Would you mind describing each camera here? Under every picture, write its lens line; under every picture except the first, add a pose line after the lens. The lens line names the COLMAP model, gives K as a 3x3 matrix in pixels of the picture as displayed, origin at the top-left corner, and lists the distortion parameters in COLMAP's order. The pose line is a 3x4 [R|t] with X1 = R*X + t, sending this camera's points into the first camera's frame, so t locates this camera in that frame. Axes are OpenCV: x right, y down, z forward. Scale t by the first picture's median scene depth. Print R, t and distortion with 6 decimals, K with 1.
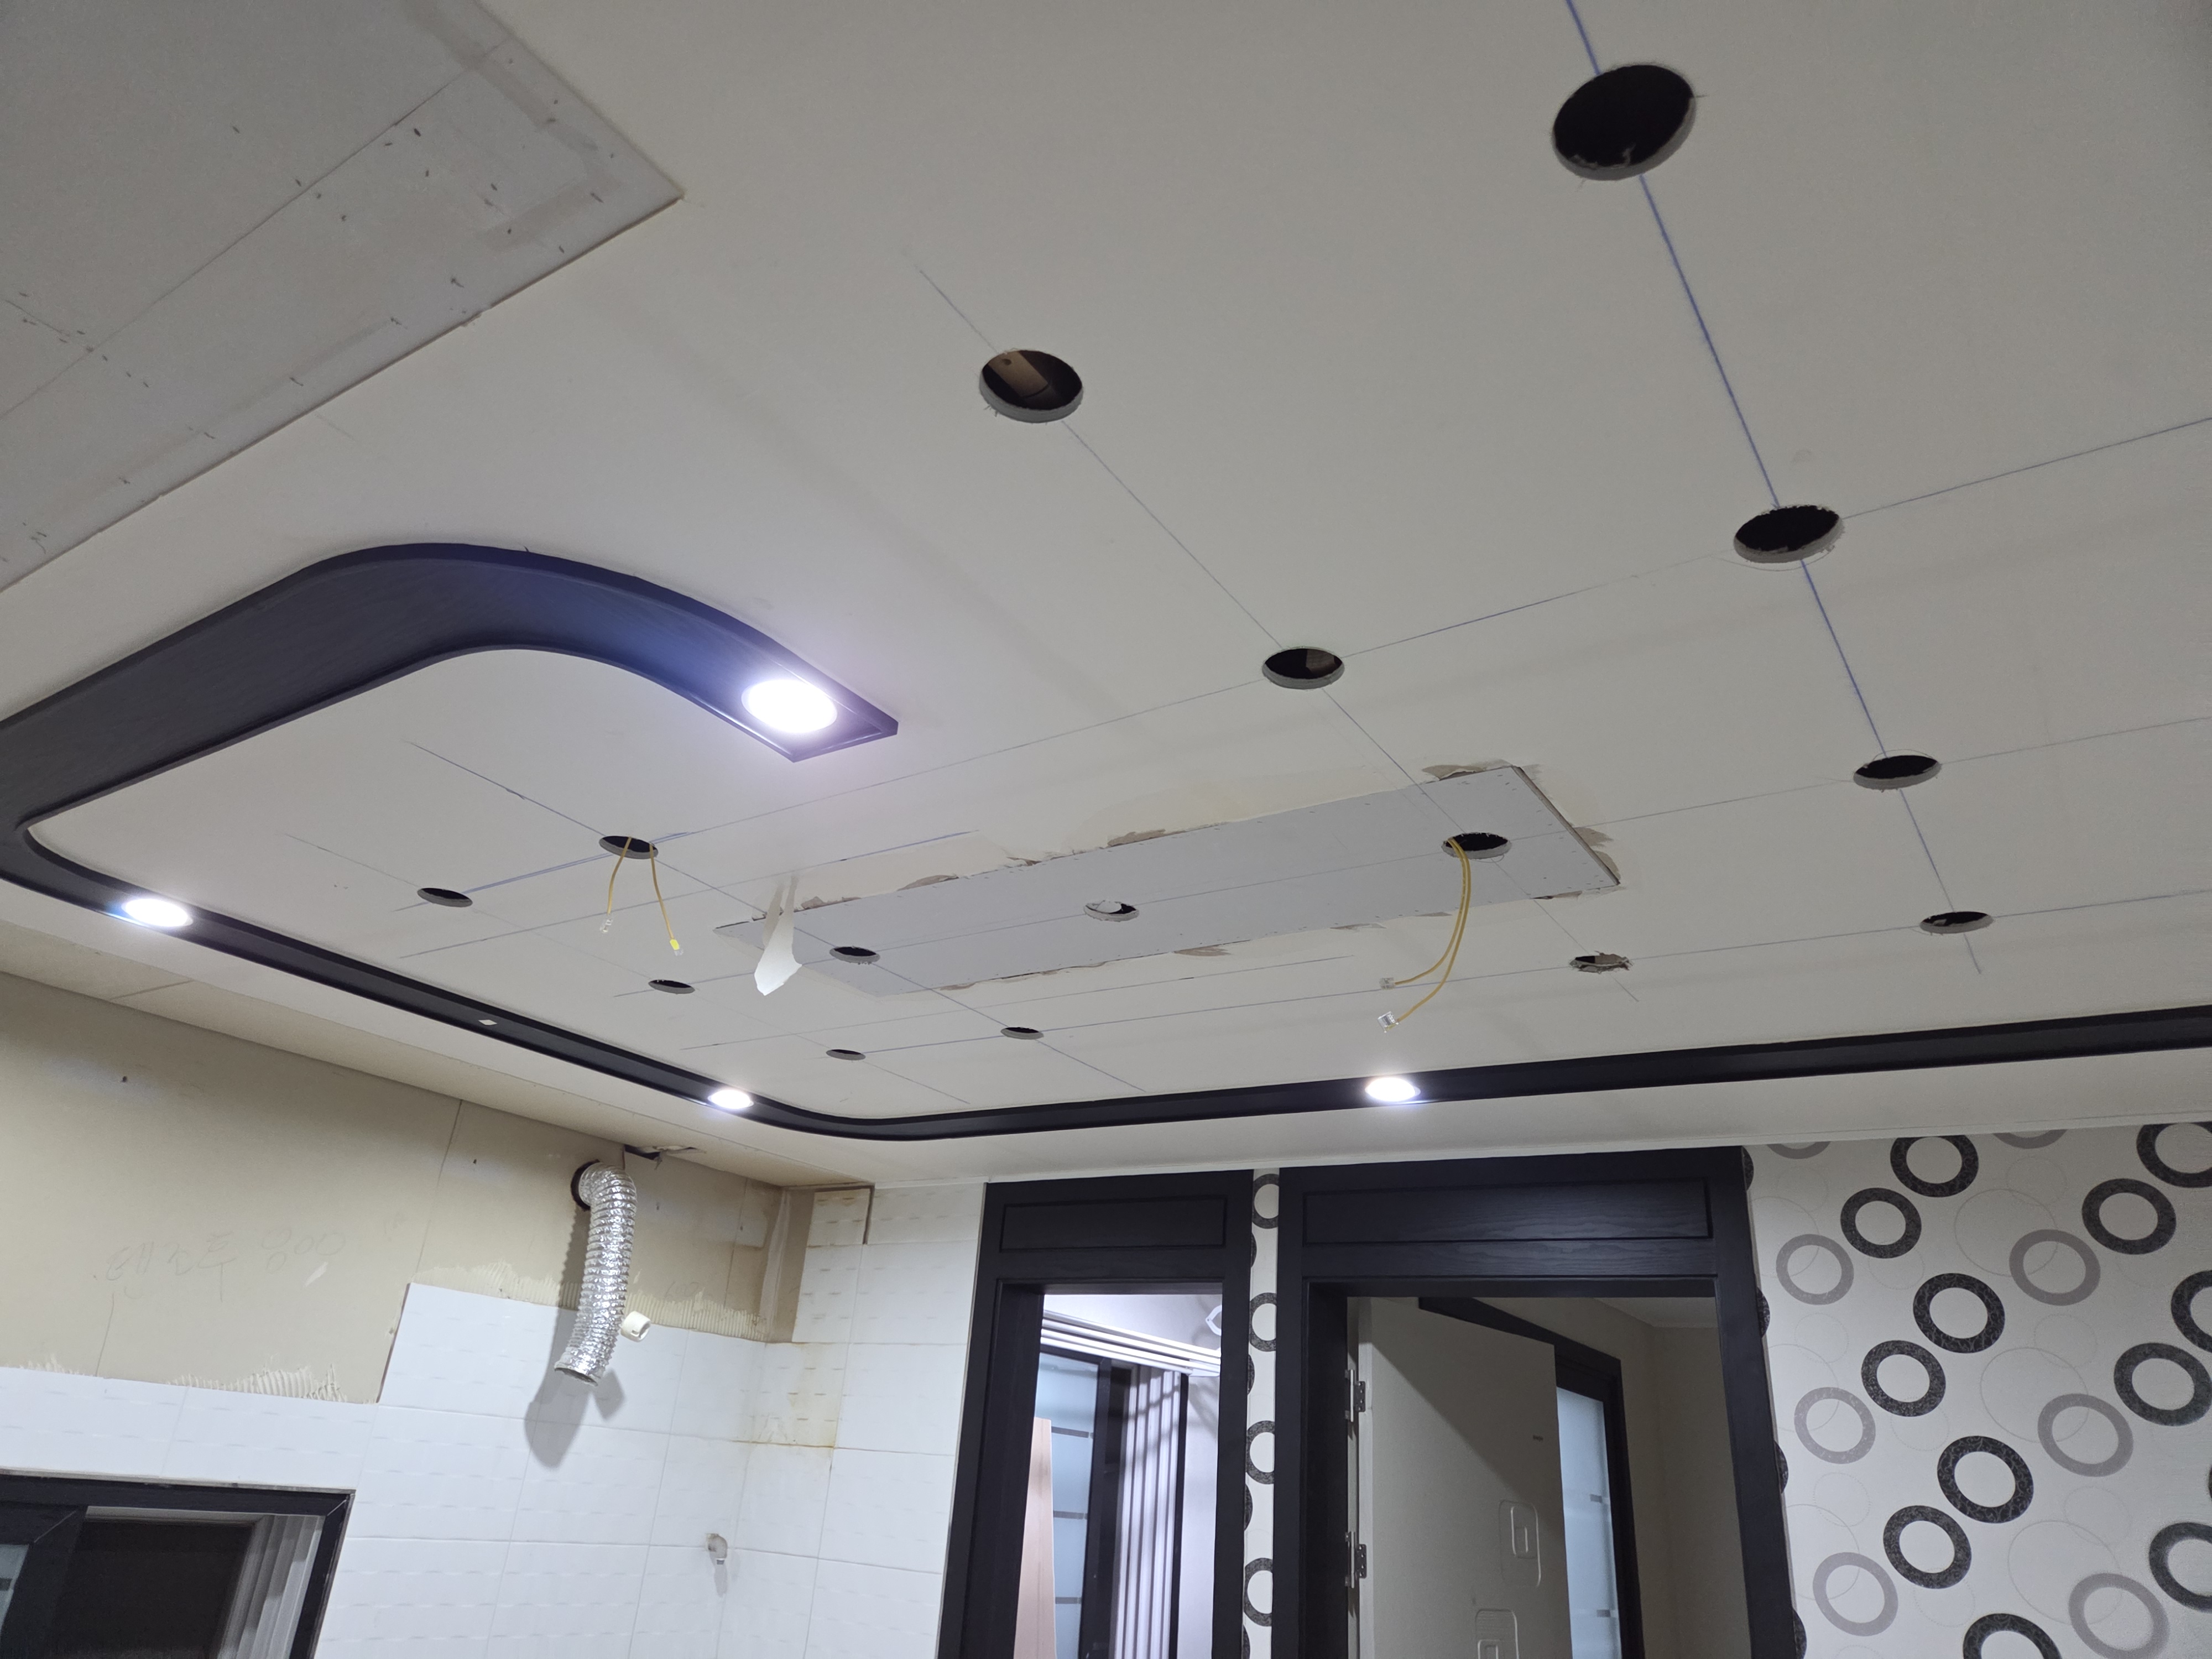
lens RADIAL K [[1460.0, 0, 1110.3], [0, 1460.0, 825.7], [0, 0, 1]] dist [0.011383, -0.010353]
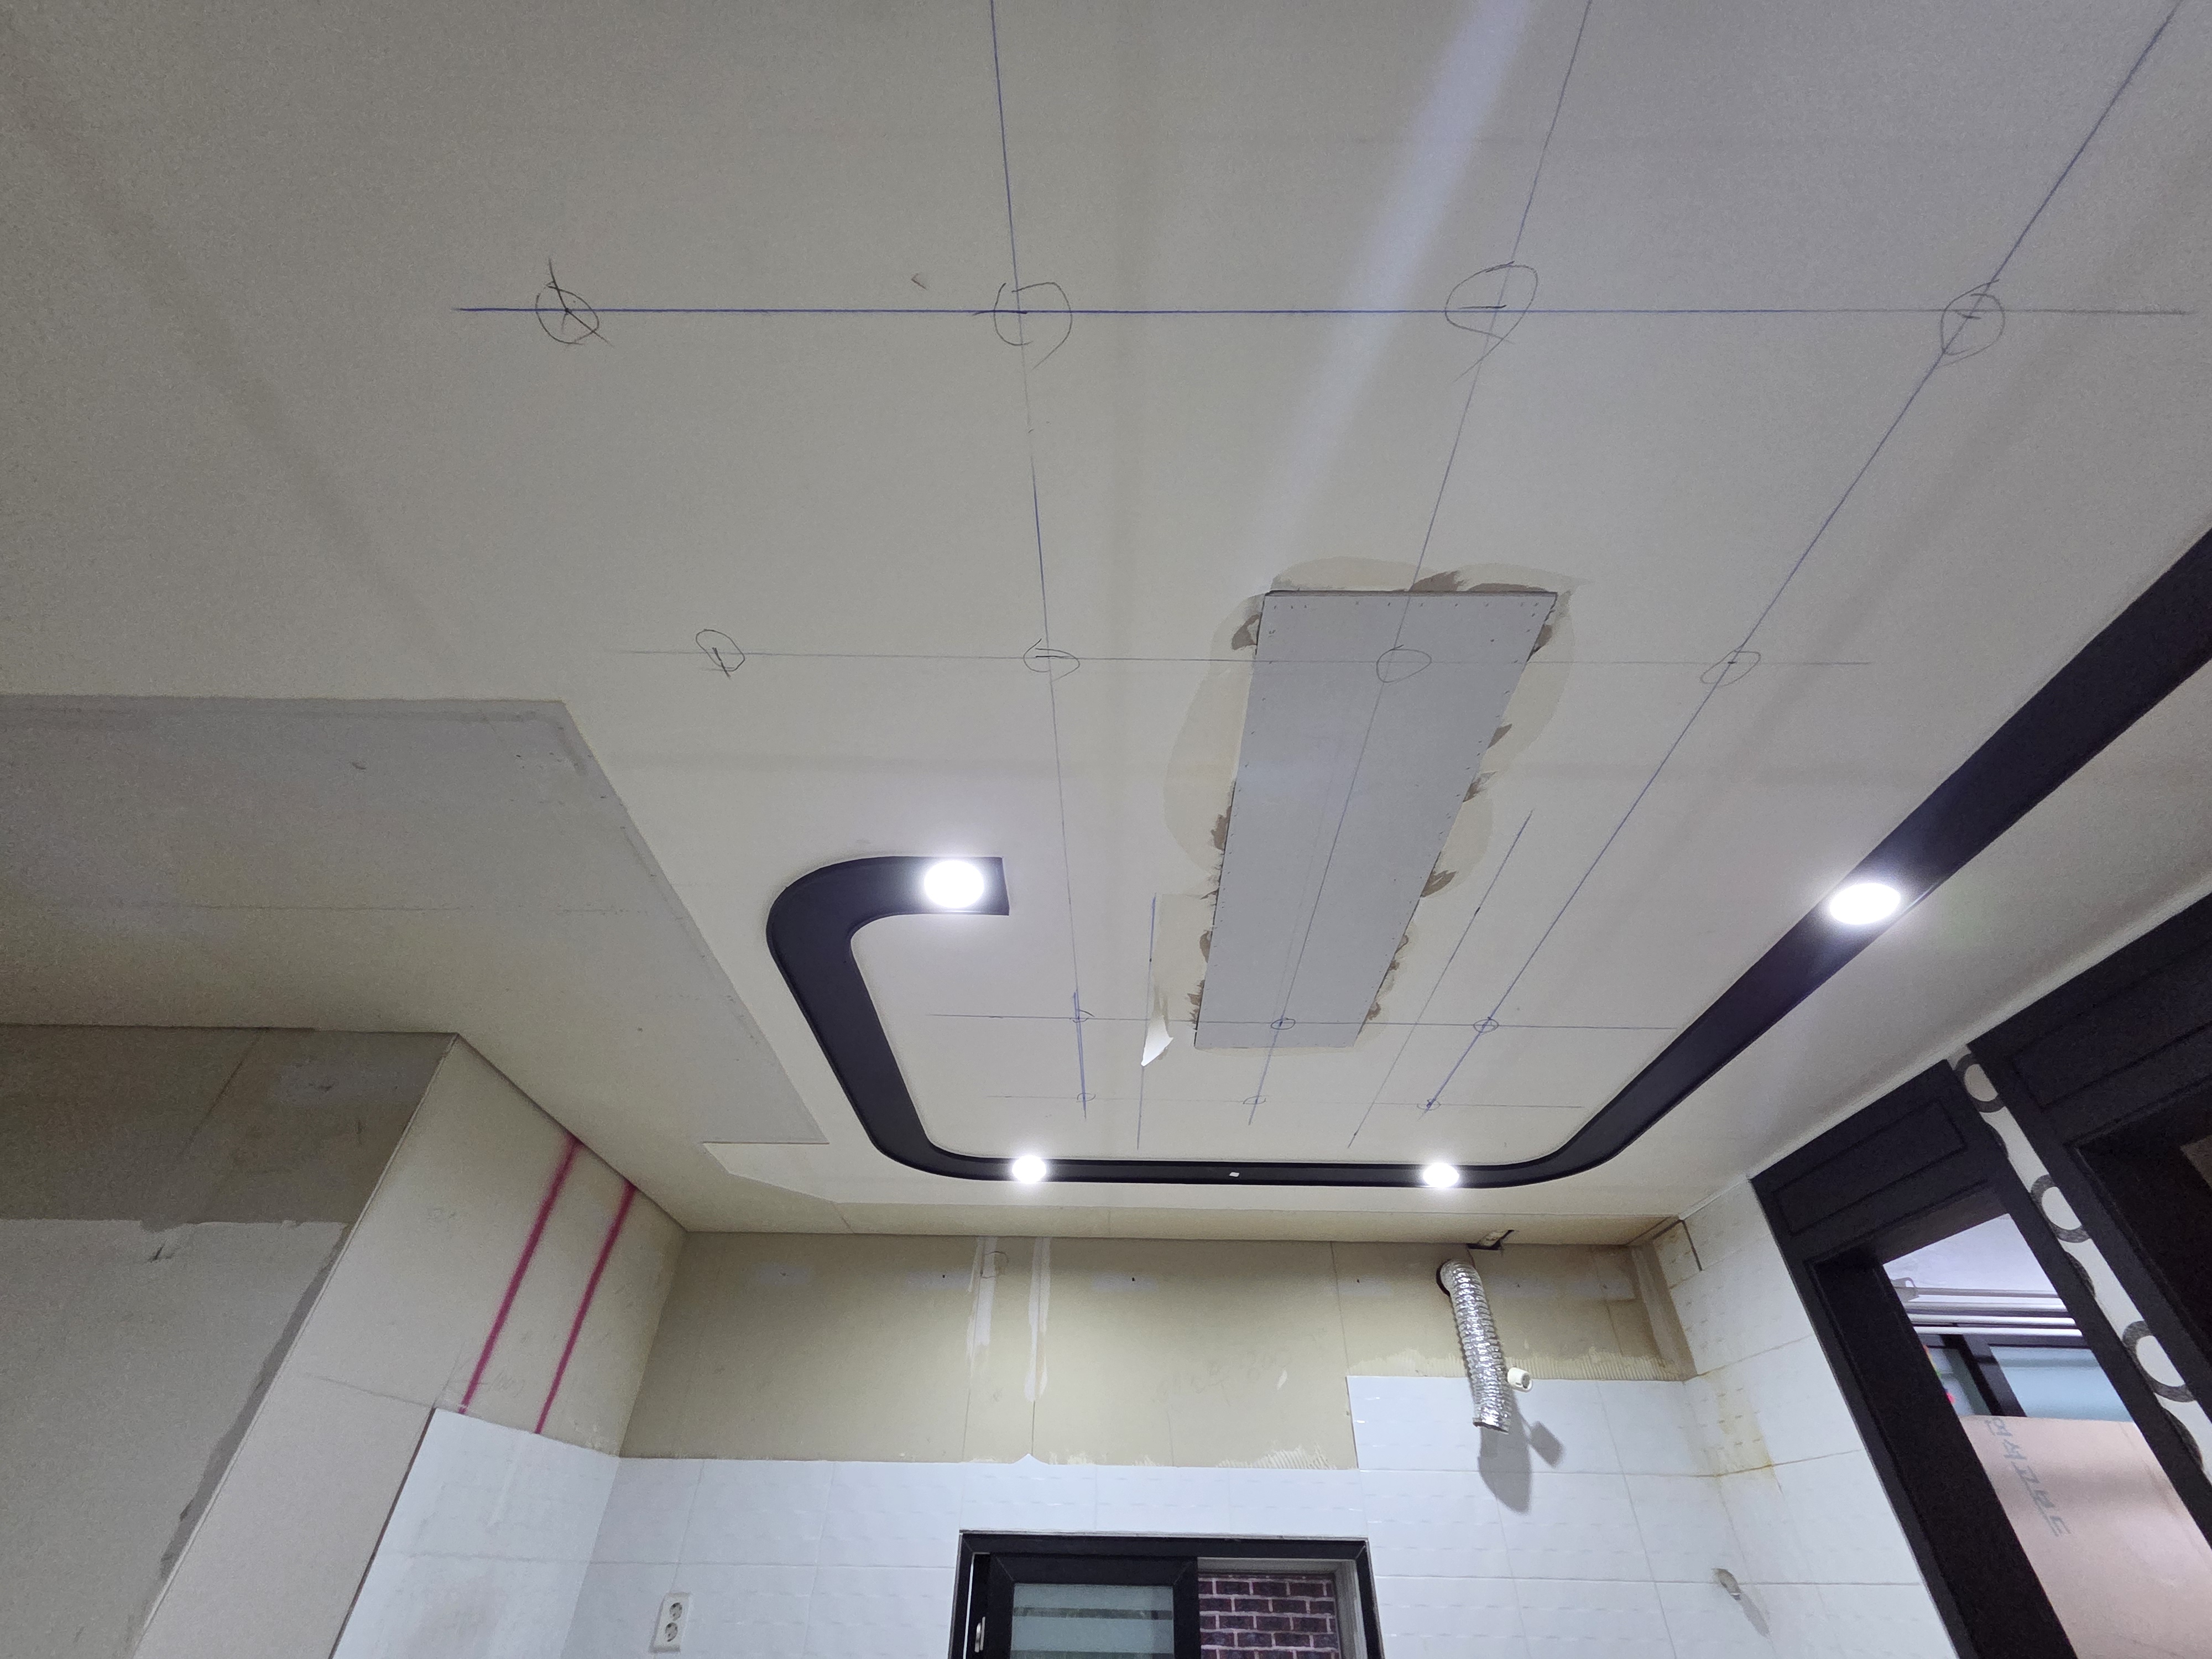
lens RADIAL K [[903.0, 0, 1105.4], [0, 903.0, 832.4], [0, 0, 1]] dist [-0.000304, 0.000008]
pose [[0.558539, -0.581097, -0.591913, 0.231088], [0.372829, 0.813325, -0.446655, 0.174009], [0.740967, 0.028792, 0.670924, 0.184476]]
